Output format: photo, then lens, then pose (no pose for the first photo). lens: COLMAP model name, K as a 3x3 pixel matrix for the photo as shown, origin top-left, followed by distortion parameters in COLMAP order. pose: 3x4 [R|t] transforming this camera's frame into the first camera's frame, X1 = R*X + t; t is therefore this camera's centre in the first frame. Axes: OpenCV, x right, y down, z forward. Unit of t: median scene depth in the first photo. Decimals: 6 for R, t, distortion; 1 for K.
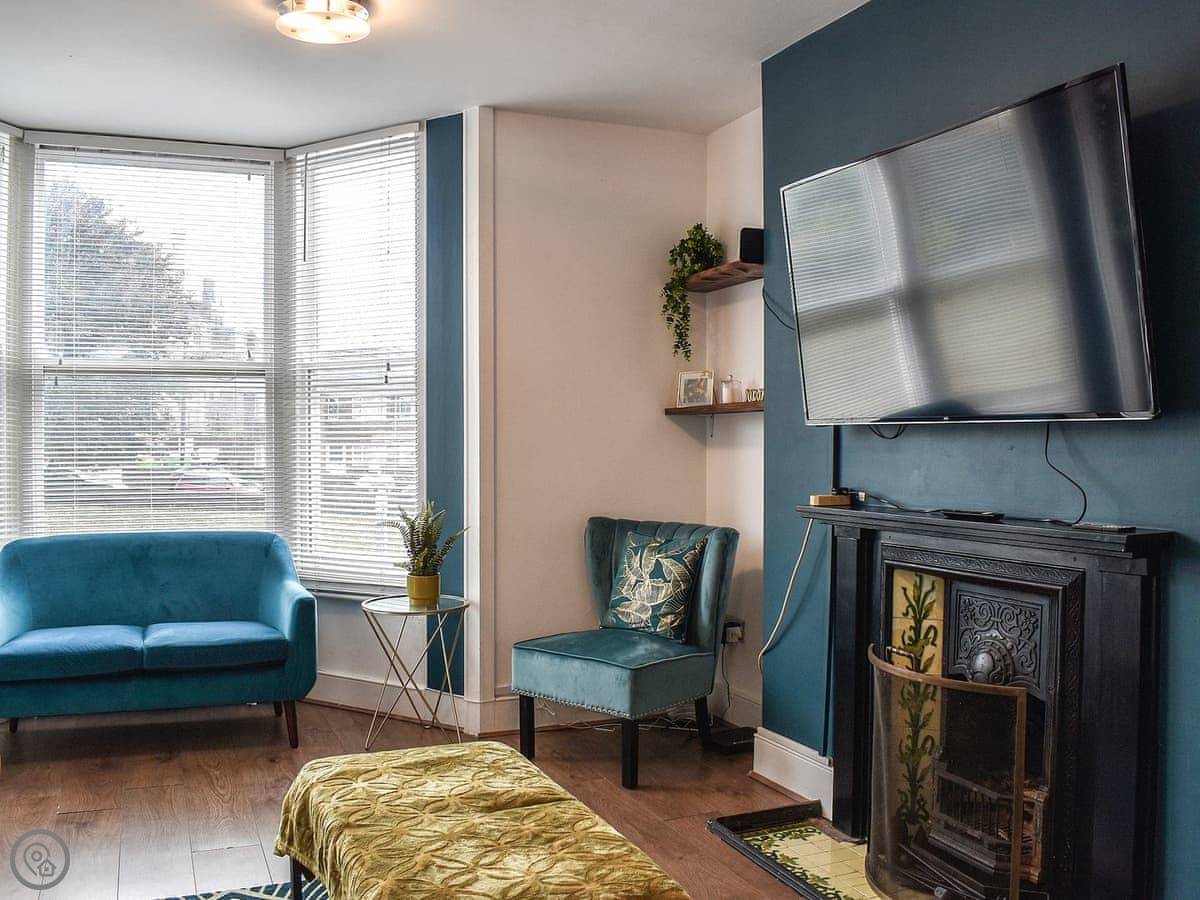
lens RADIAL K [[1151.6, 0, 600.0], [0, 1151.6, 450.0], [0, 0, 1]] dist [-0.097405, 0.014568]
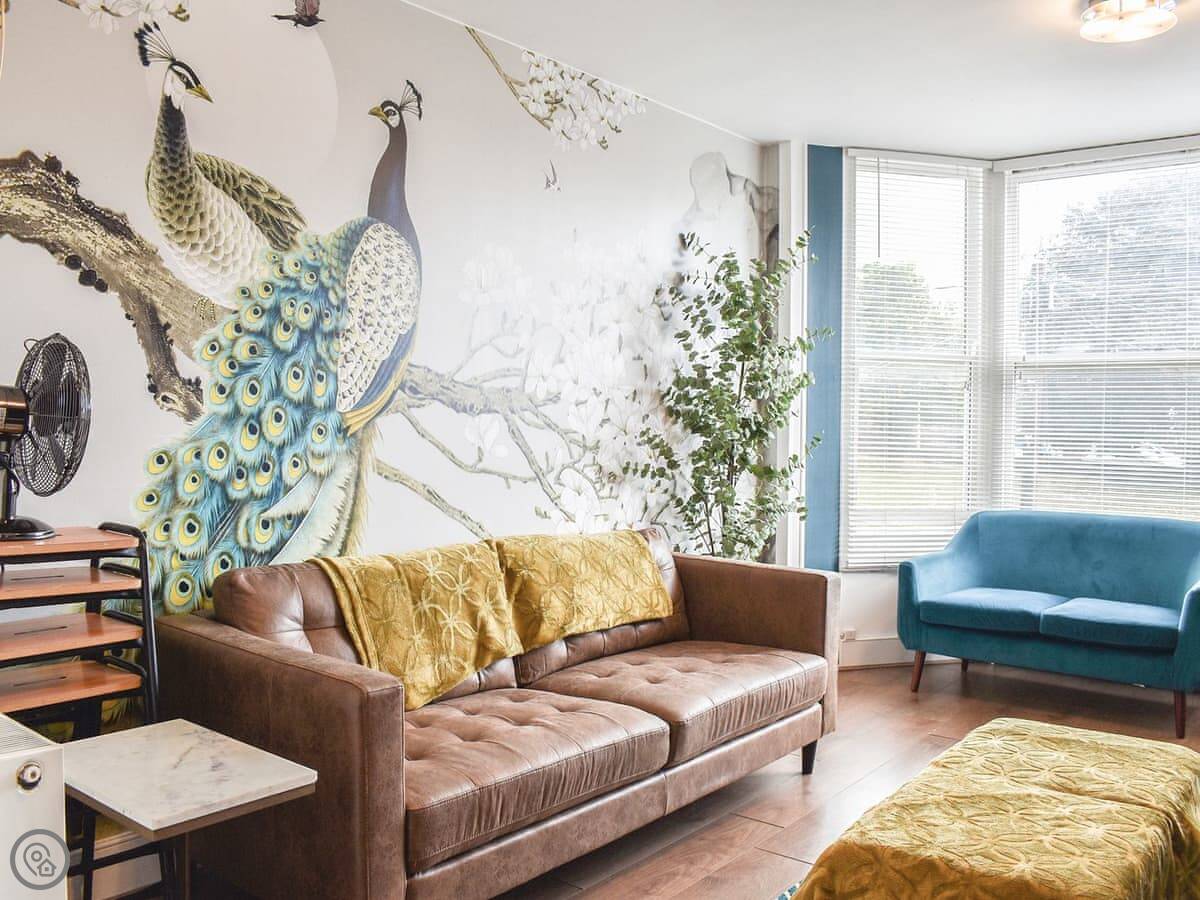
lens RADIAL K [[1151.6, 0, 600.0], [0, 1151.6, 450.0], [0, 0, 1]] dist [-0.097405, 0.014568]
pose [[0.446640, 0.028881, -0.894247, 0.368936], [-0.019415, 0.999556, 0.022585, -0.003435], [0.894503, 0.007274, 0.447003, 0.102994]]
